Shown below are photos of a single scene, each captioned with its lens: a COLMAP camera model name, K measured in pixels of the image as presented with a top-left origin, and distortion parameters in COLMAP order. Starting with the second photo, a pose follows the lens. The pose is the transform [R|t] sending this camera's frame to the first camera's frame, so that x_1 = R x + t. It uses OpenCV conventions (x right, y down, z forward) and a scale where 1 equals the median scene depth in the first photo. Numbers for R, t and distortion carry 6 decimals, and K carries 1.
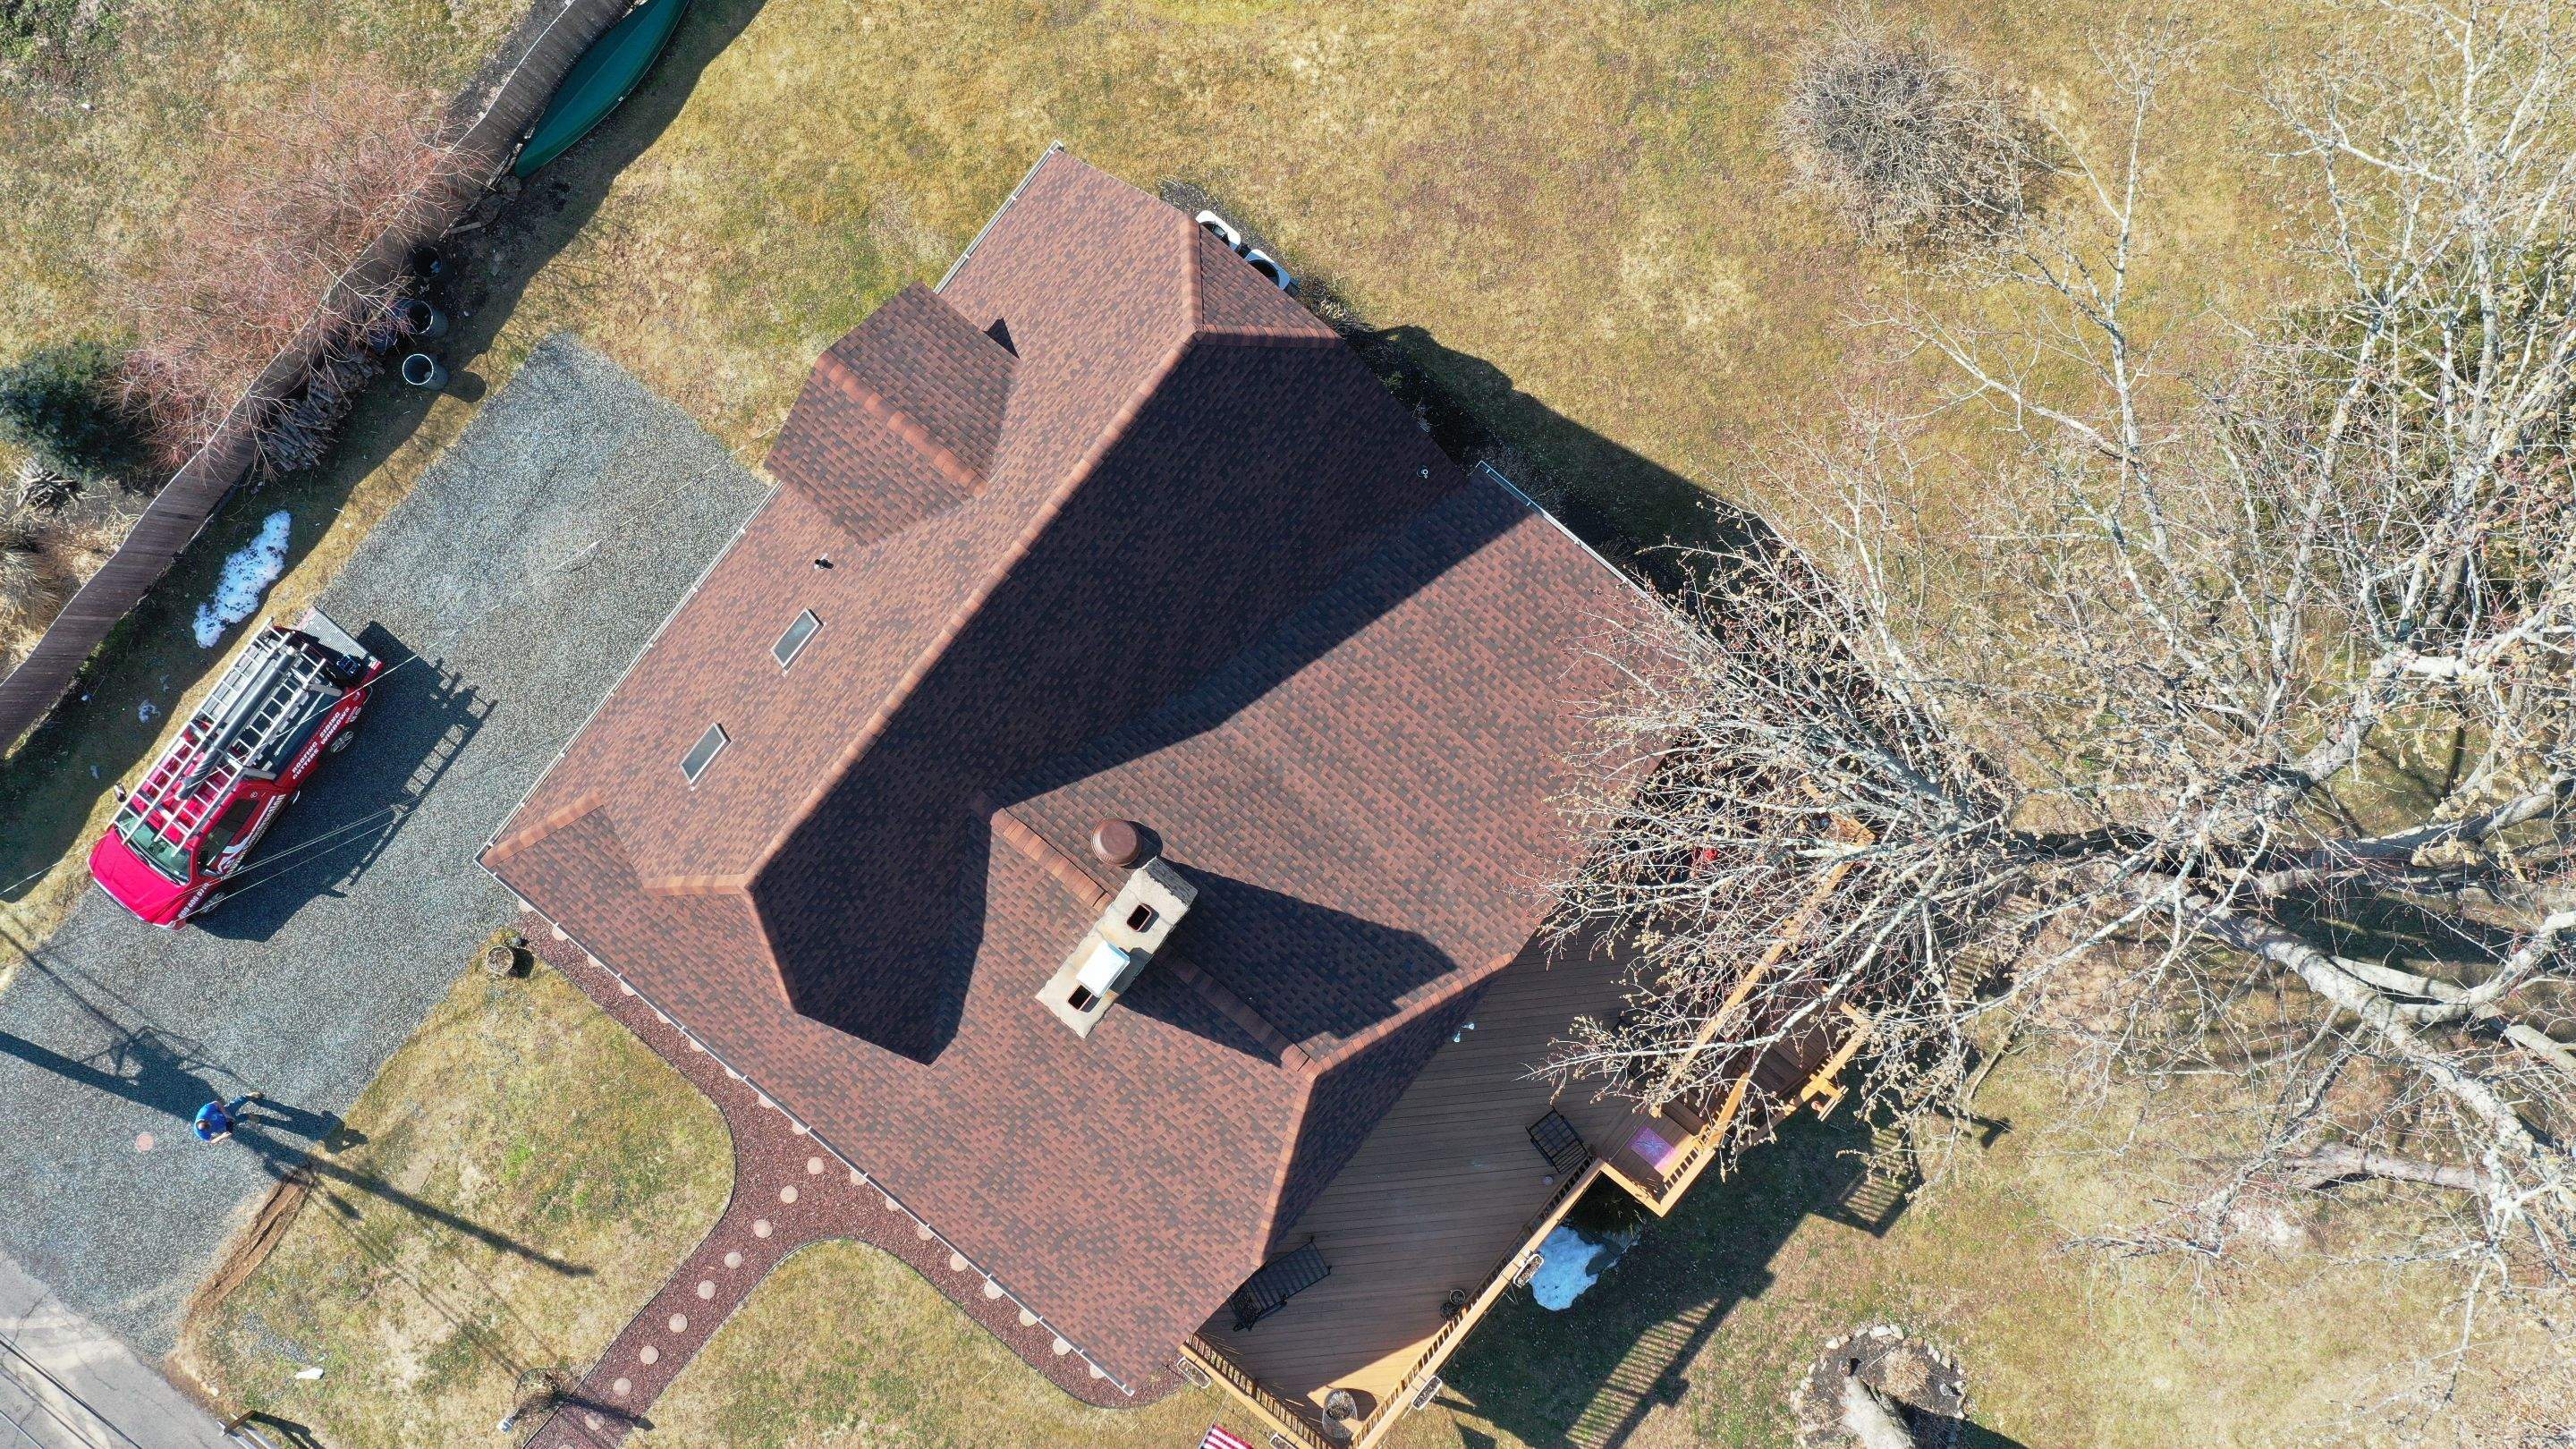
lens RADIAL K [[2044.7, 0, 1295.1], [0, 2044.7, 715.3], [0, 0, 1]] dist [0.012140, 0.002135]
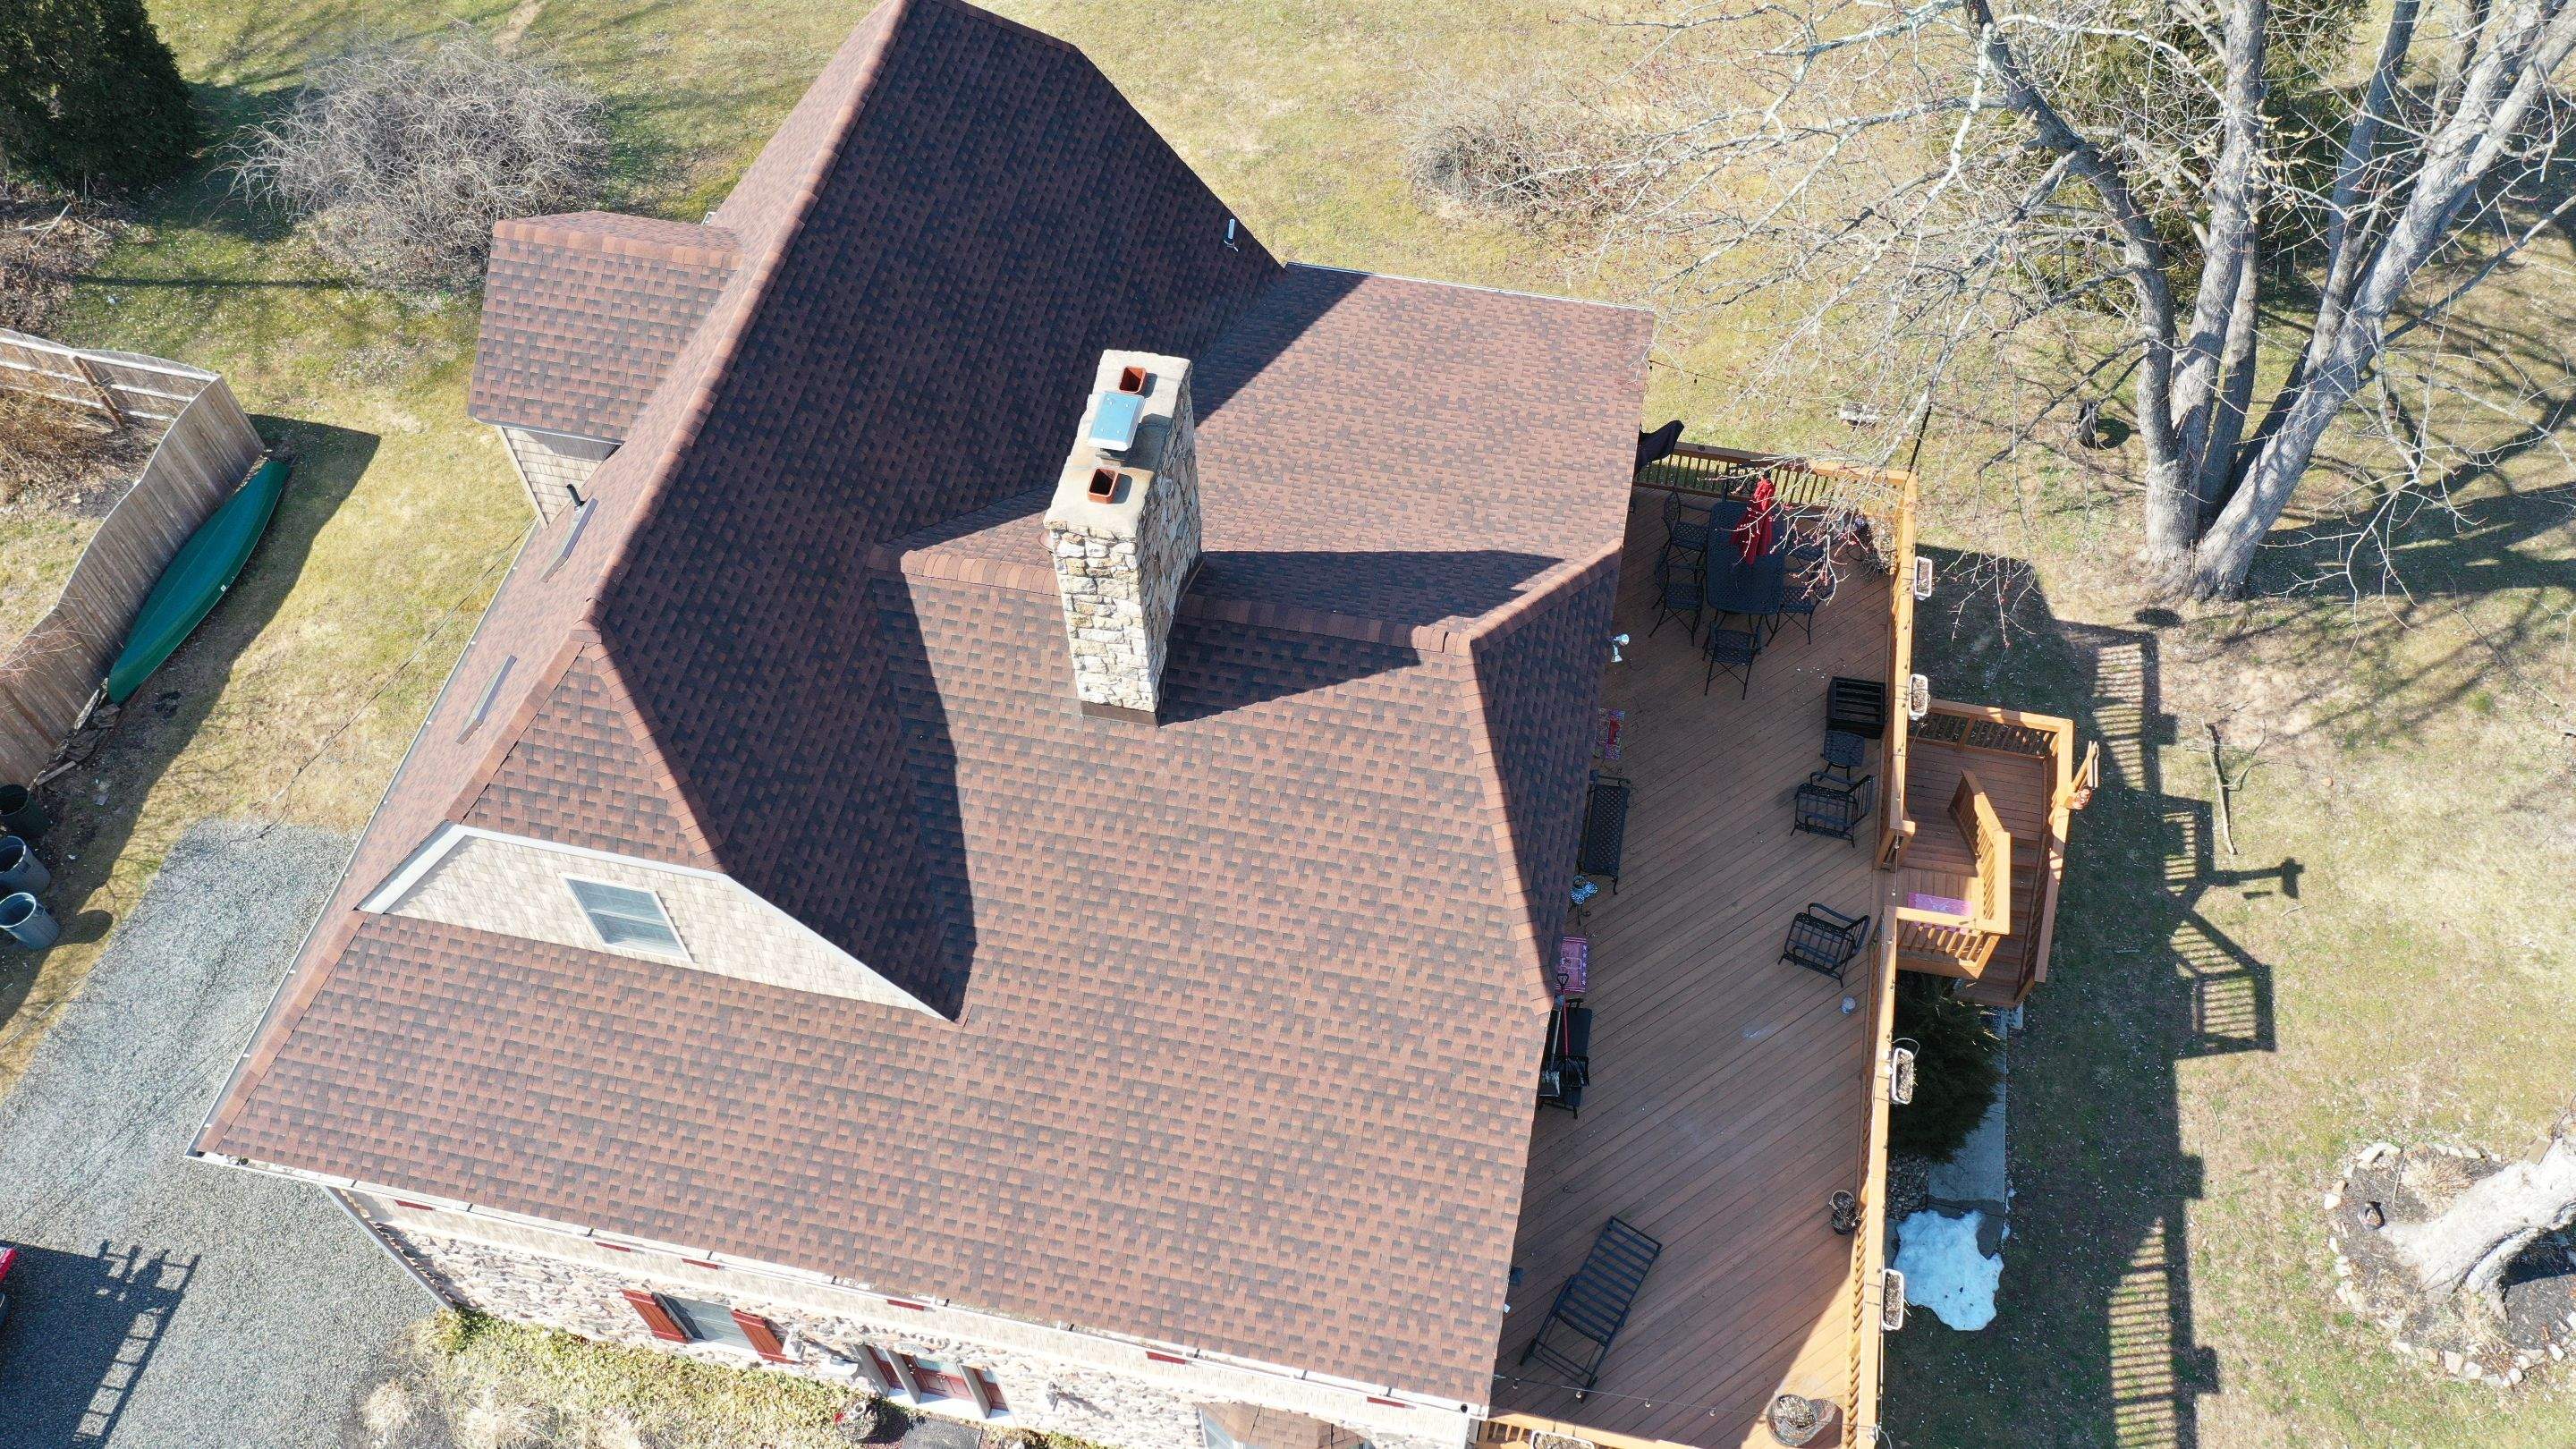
lens RADIAL K [[2044.7, 0, 1294.0], [0, 2044.7, 720.5], [0, 0, 1]] dist [0.012140, 0.002135]
pose [[0.887902, -0.376371, 0.264527, -0.177324], [0.459951, 0.715437, -0.525924, 0.399042], [0.008690, 0.588638, 0.808350, 0.336937]]
